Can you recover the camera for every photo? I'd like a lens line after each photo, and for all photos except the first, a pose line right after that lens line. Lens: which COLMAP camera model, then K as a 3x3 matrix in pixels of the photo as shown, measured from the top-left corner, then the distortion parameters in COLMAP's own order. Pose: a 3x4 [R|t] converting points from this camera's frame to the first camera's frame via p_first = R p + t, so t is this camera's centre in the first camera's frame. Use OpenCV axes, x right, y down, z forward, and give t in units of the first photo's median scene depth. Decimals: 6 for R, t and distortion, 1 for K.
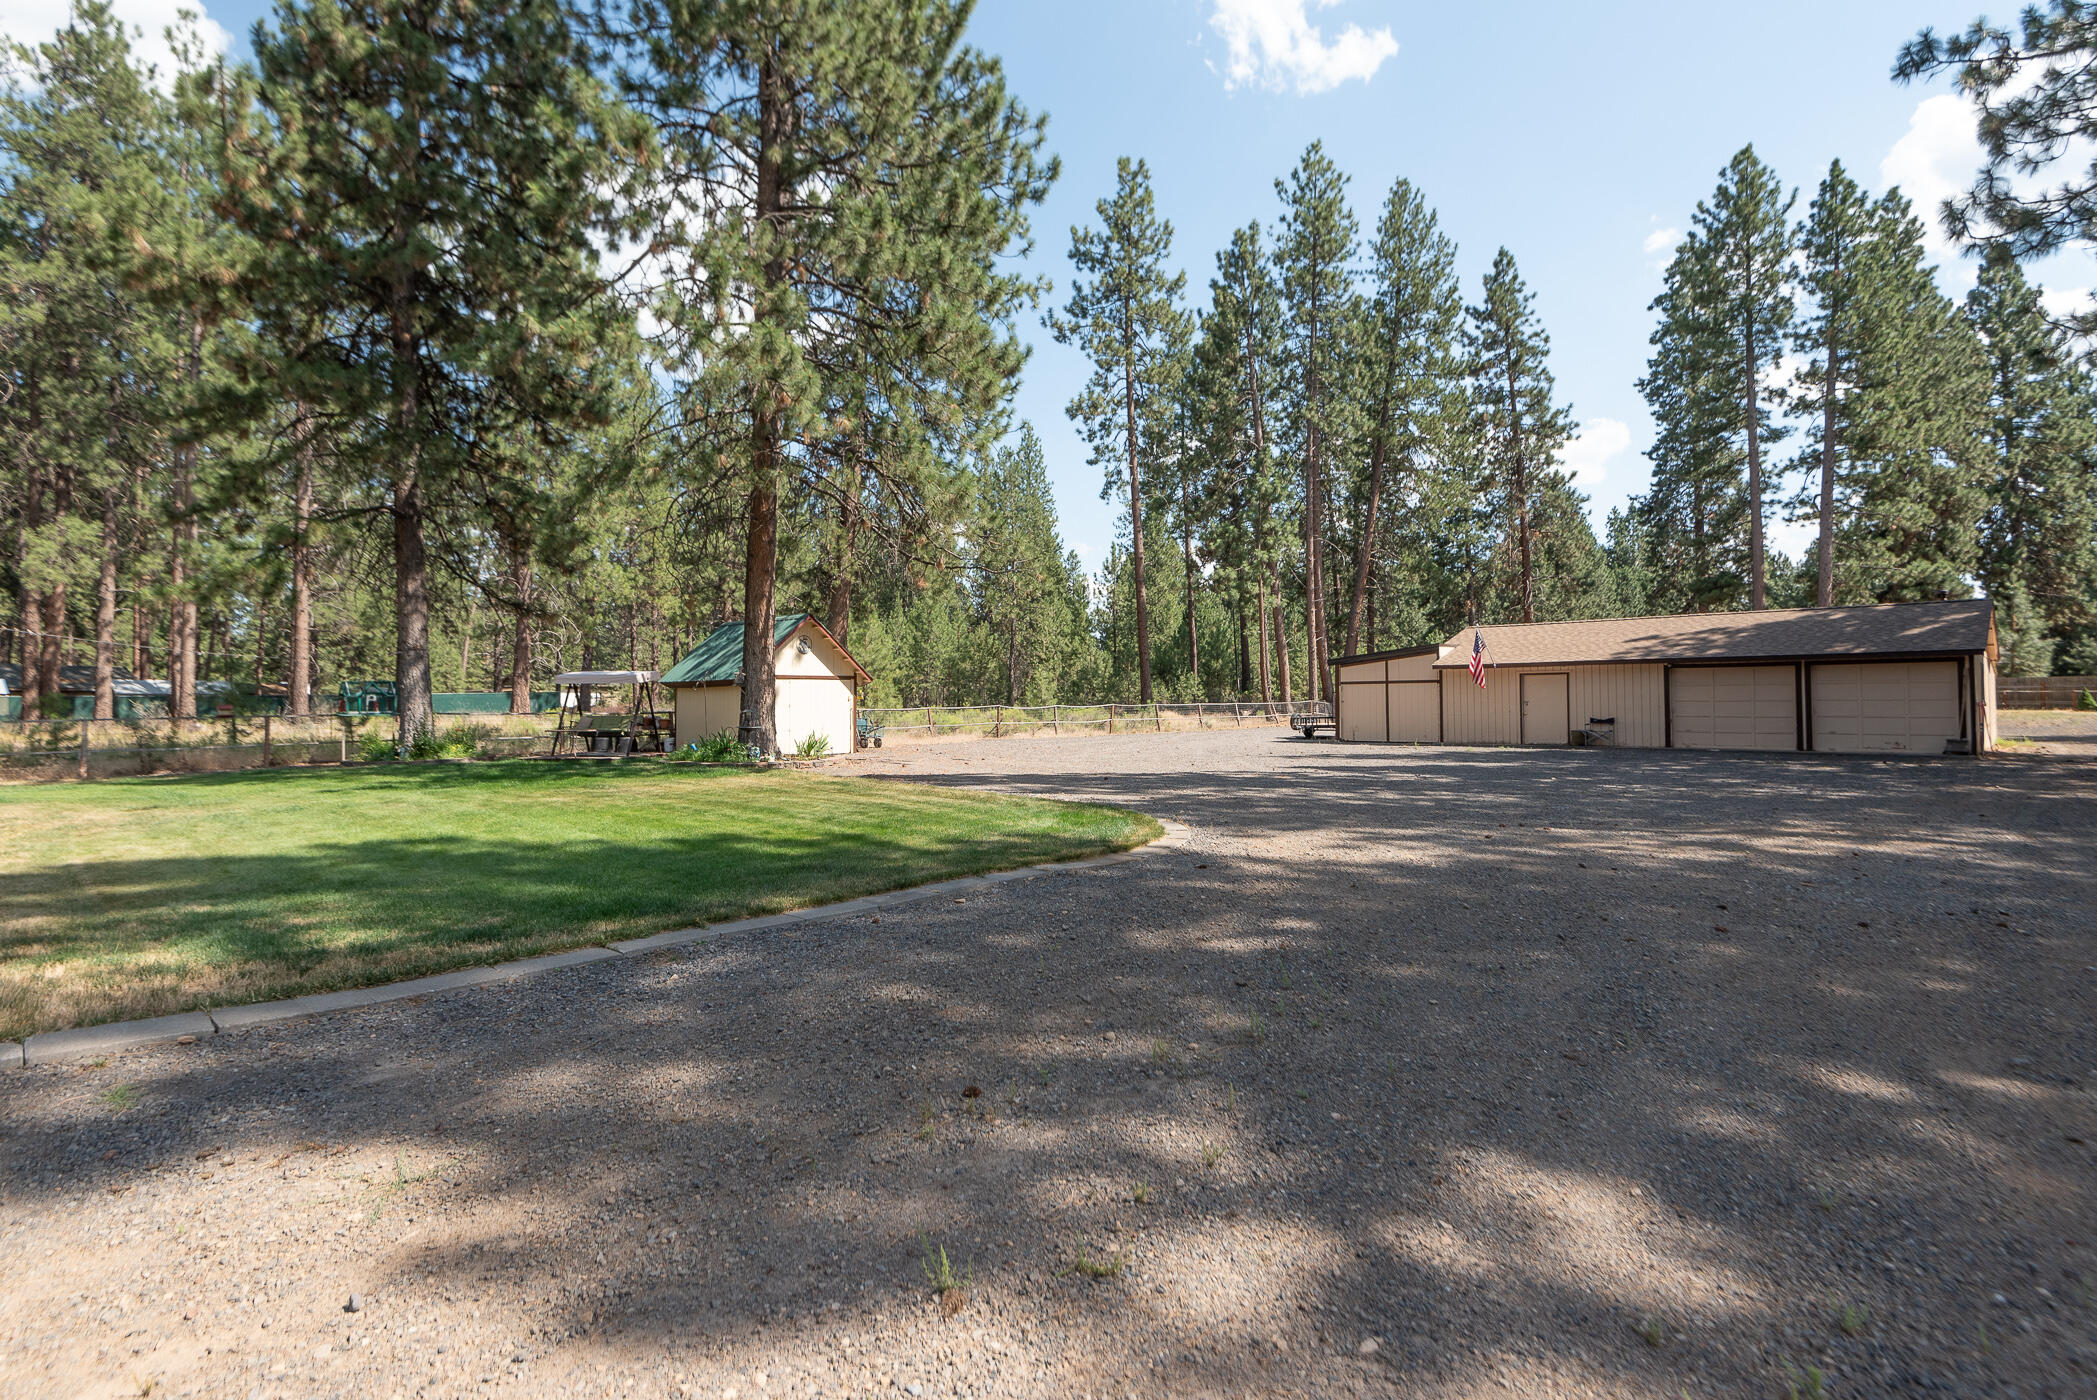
lens RADIAL K [[1044.9, 0, 1067.2], [0, 1044.9, 693.5], [0, 0, 1]] dist [0.035063, -0.020062]
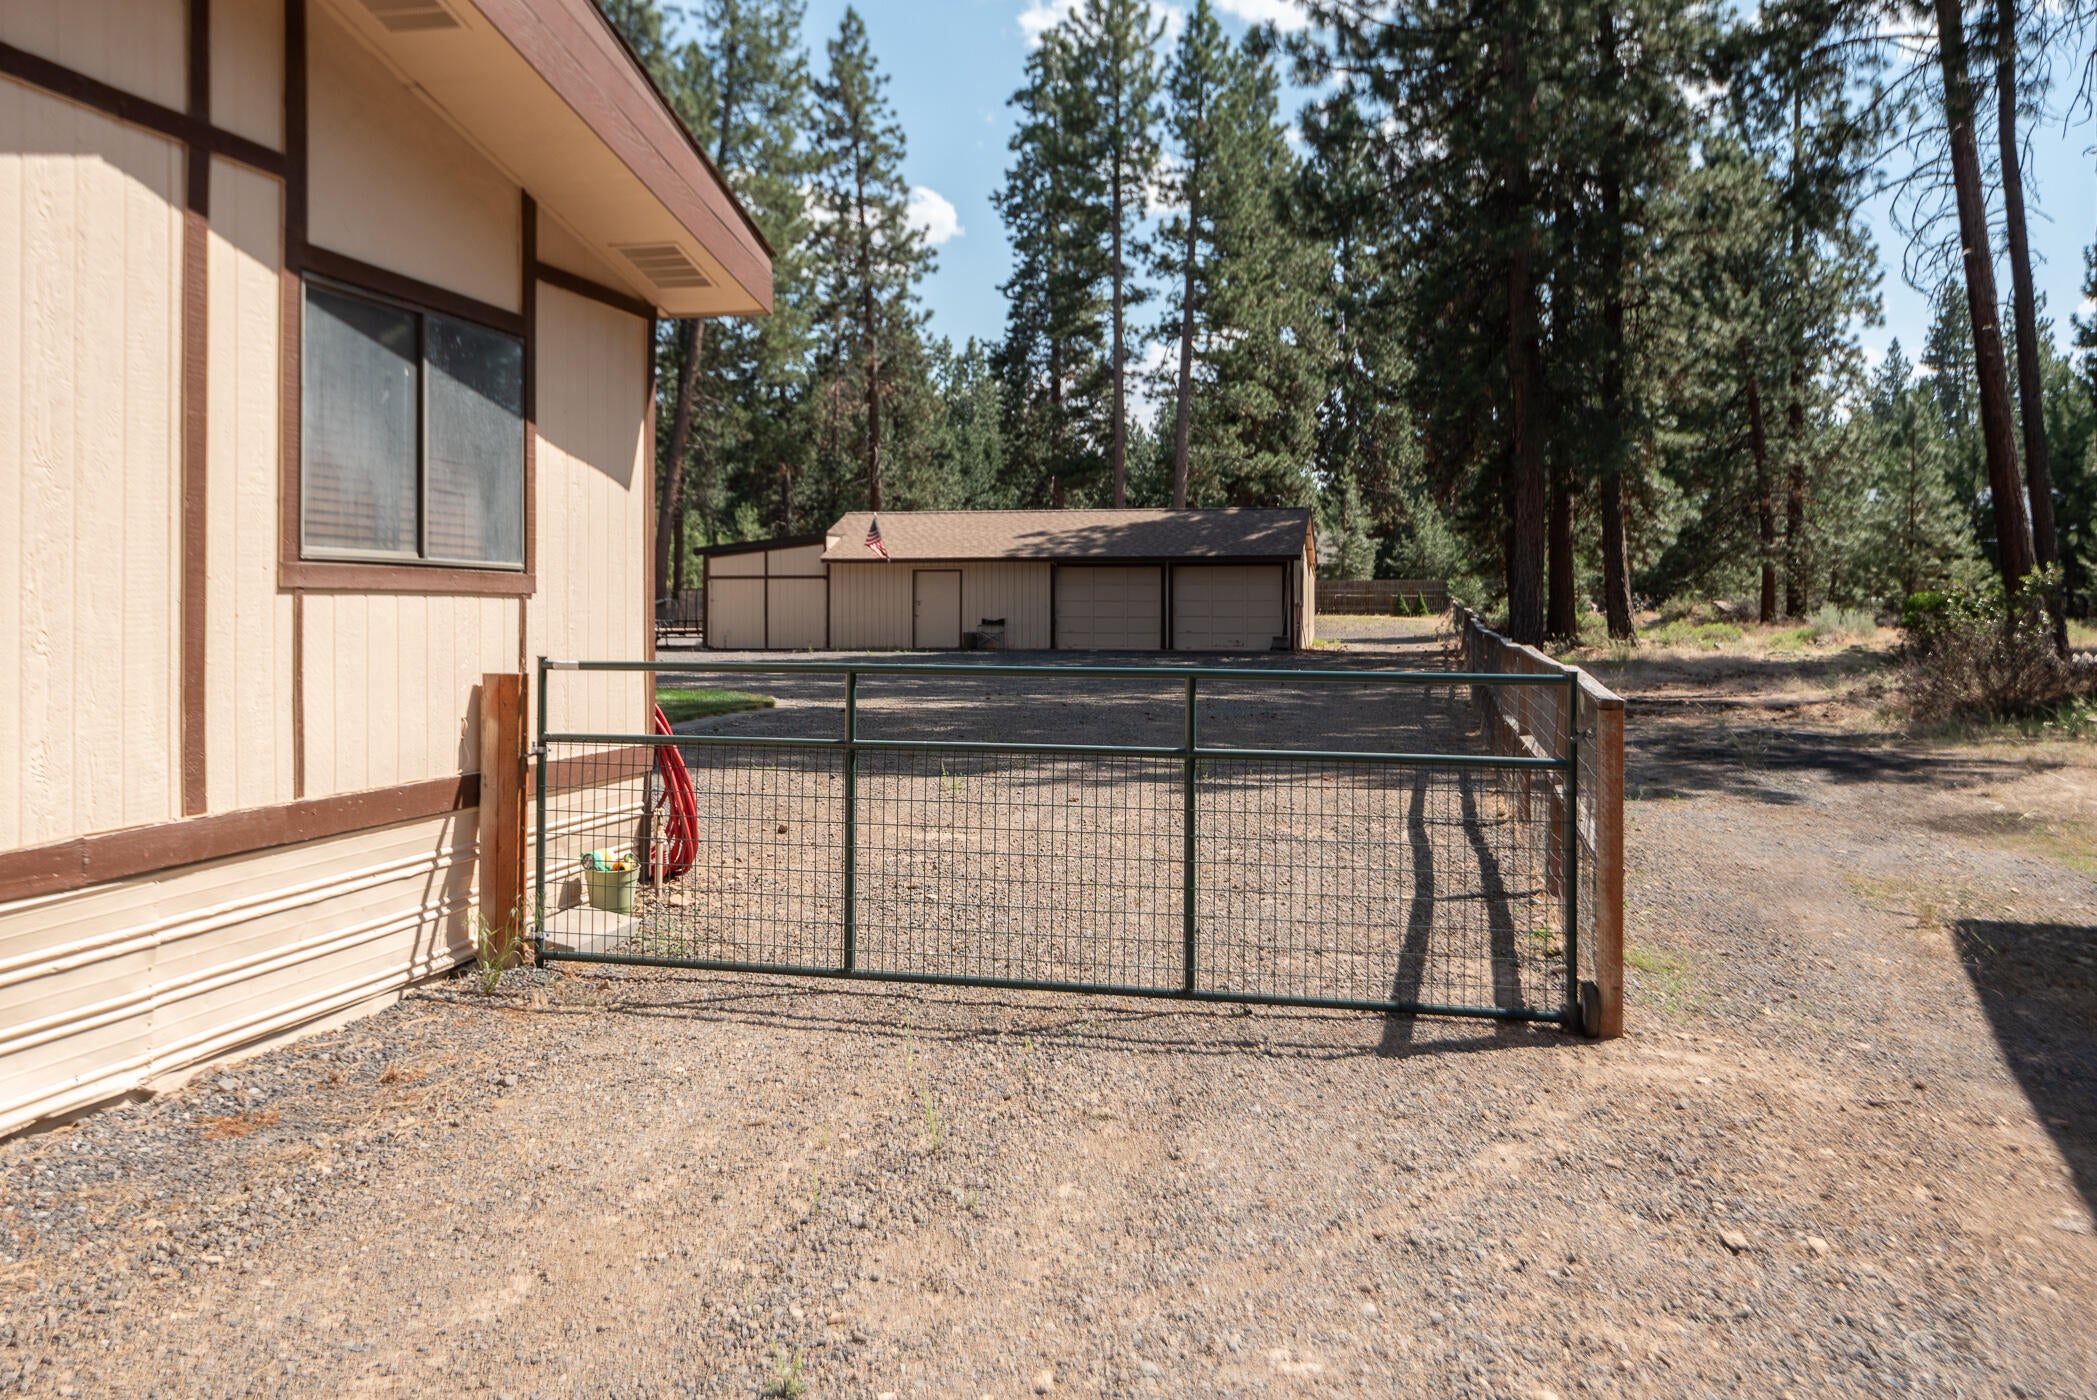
lens RADIAL K [[1044.9, 0, 1067.2], [0, 1044.9, 693.5], [0, 0, 1]] dist [0.035063, -0.020062]
pose [[0.874169, -0.036683, 0.484234, 0.186072], [-0.011122, 0.995369, 0.095483, -0.001181], [-0.485494, -0.088854, 0.869713, 0.246508]]
